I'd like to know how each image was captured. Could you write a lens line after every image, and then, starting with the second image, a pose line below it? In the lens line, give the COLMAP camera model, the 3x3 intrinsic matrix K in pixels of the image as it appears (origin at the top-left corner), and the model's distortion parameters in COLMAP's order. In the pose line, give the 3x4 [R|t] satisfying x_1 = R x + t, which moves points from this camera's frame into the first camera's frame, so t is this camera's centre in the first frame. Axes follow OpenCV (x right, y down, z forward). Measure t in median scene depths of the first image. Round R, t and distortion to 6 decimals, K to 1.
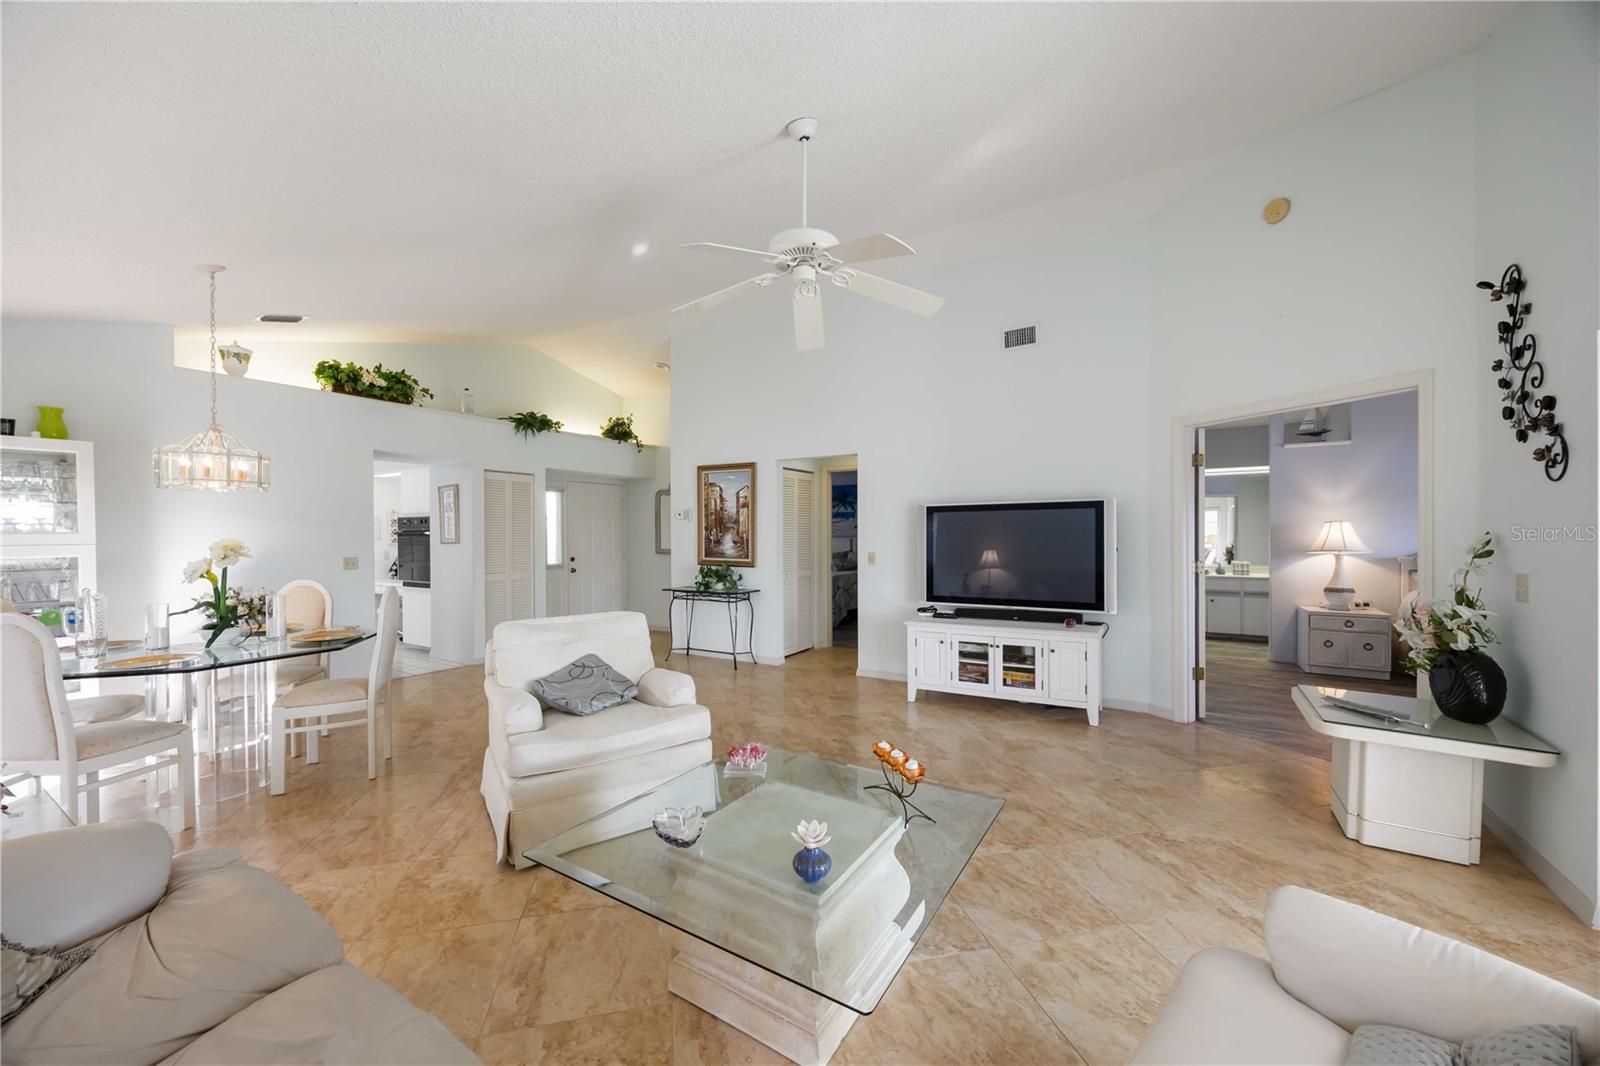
lens RADIAL K [[609.2, 0, 800.6], [0, 609.2, 540.5], [0, 0, 1]] dist [-0.000958, -0.000775]
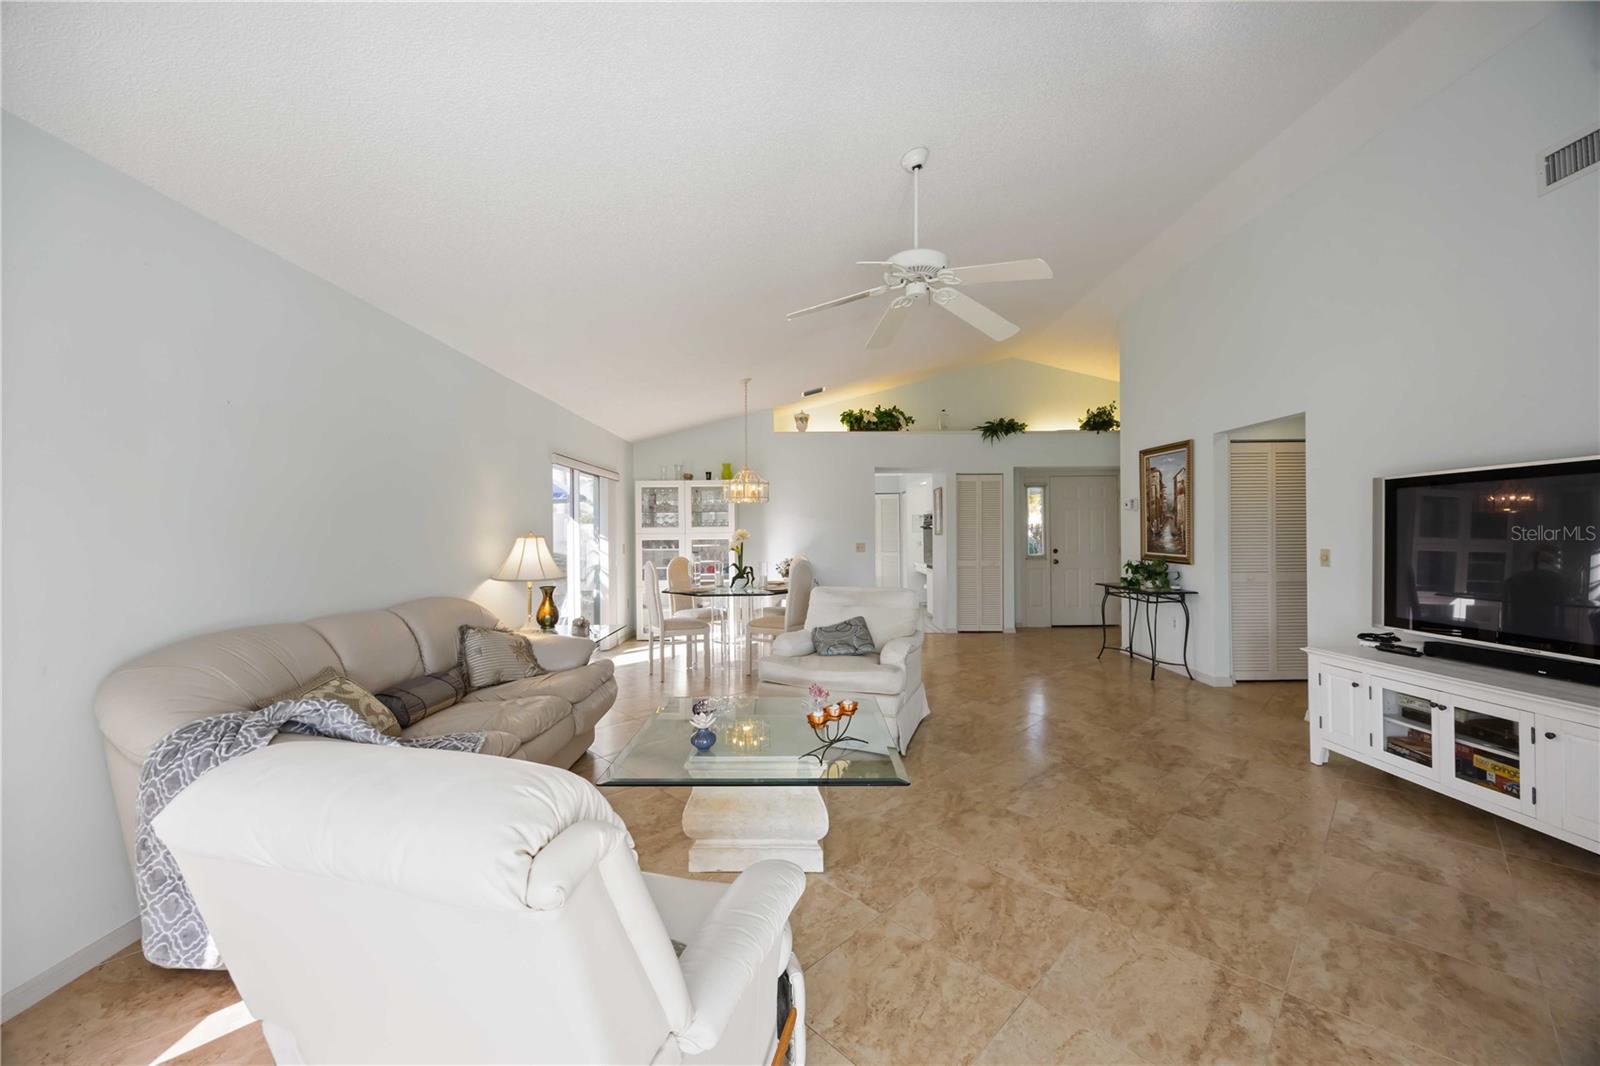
lens RADIAL K [[609.2, 0, 797.6], [0, 609.2, 530.9], [0, 0, 1]] dist [-0.000958, -0.000775]
pose [[0.516570, -0.000261, -0.856245, 0.362478], [-0.006545, 0.999970, -0.004253, 0.004592], [0.856220, 0.007802, 0.516552, 0.104766]]
